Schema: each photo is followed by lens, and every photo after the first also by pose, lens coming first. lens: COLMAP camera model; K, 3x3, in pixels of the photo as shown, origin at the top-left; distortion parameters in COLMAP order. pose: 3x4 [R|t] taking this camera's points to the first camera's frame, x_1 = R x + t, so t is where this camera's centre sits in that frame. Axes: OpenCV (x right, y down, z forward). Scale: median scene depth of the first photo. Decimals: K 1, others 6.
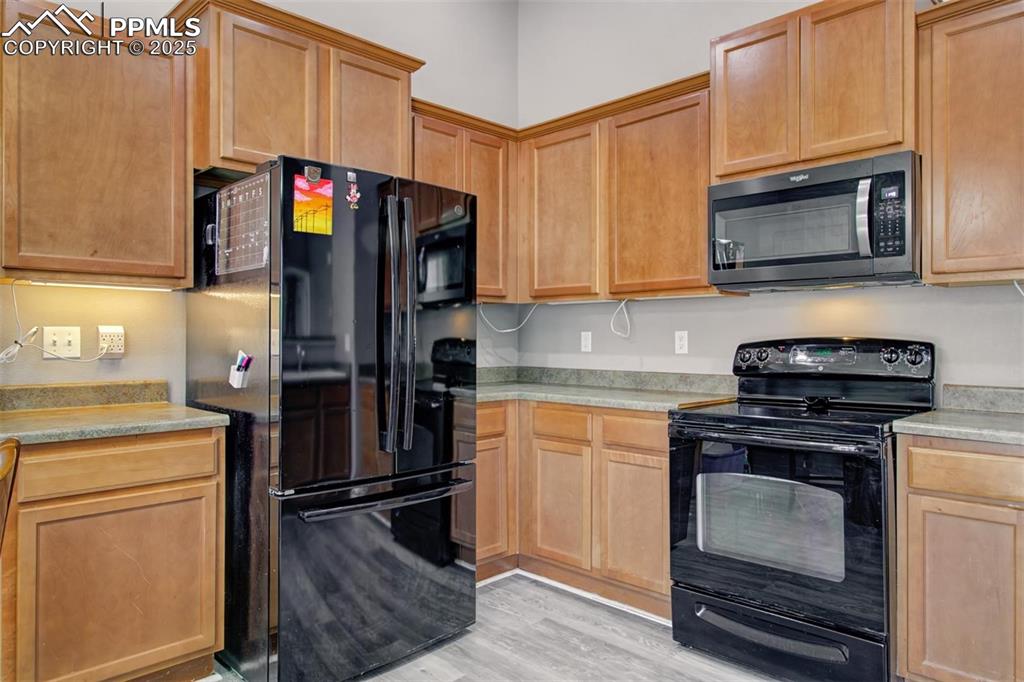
lens RADIAL K [[677.4, 0, 522.0], [0, 677.4, 336.0], [0, 0, 1]] dist [0.007929, -0.007908]
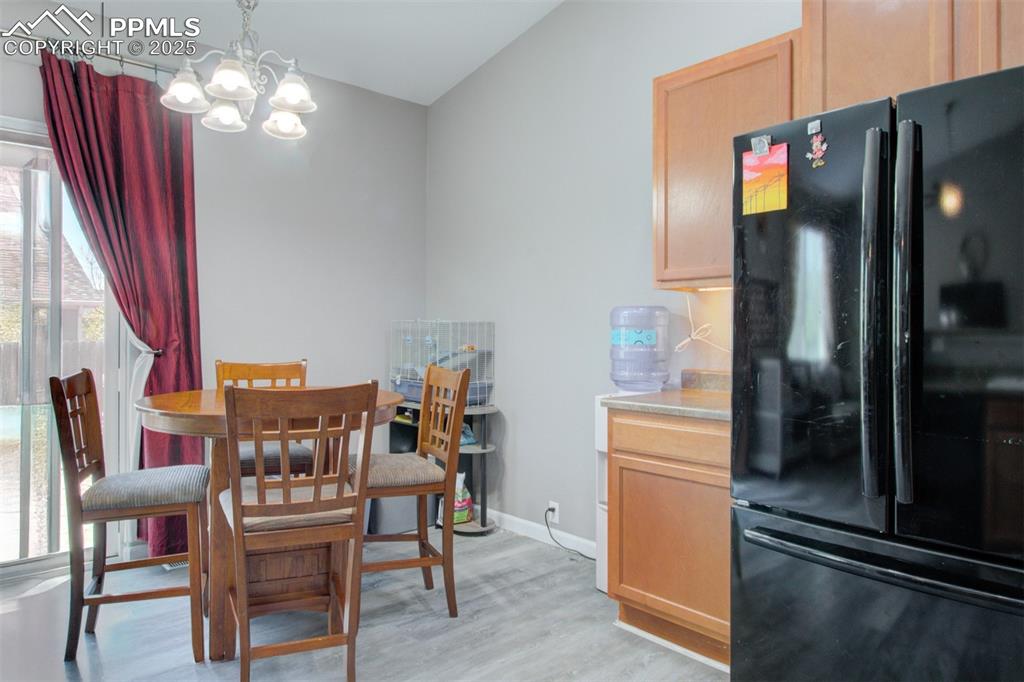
lens RADIAL K [[663.5, 0, 510.8], [0, 663.5, 336.6], [0, 0, 1]] dist [-0.019291, 0.010363]
pose [[-0.057457, 0.002762, -0.998344, 0.516300], [0.003021, 0.999992, 0.002593, 0.004225], [0.998343, -0.002867, -0.057465, 0.673158]]
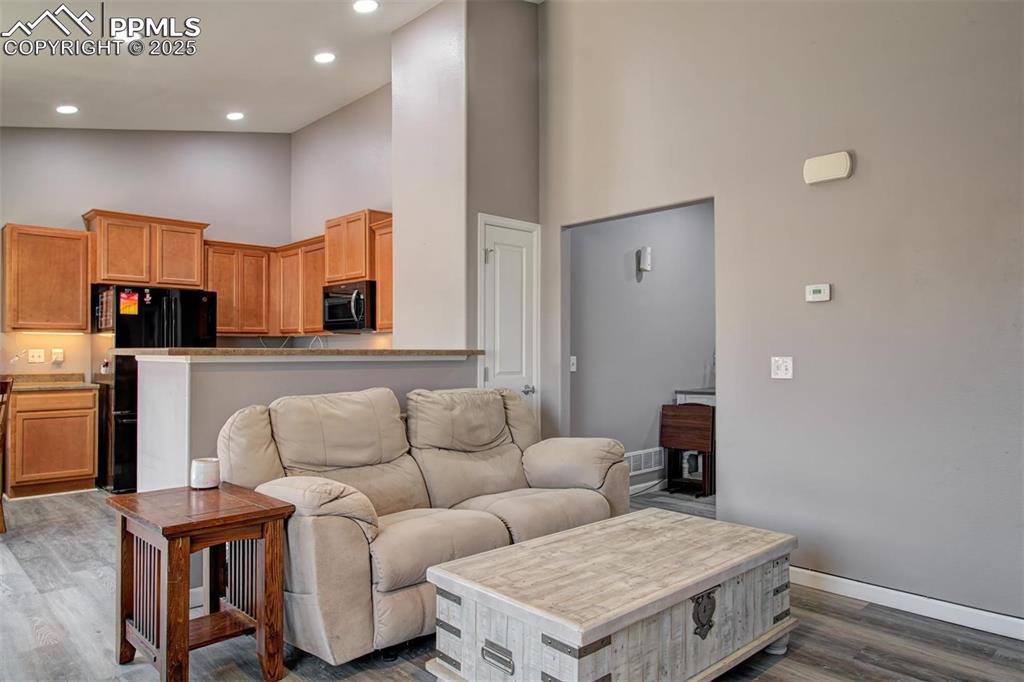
lens RADIAL K [[677.4, 0, 514.4], [0, 677.4, 347.1], [0, 0, 1]] dist [0.007929, -0.007908]
pose [[0.999759, 0.000855, -0.021924, 1.144099], [-0.000997, 0.999979, -0.006458, -0.008693], [0.021918, 0.006478, 0.999739, -1.464791]]
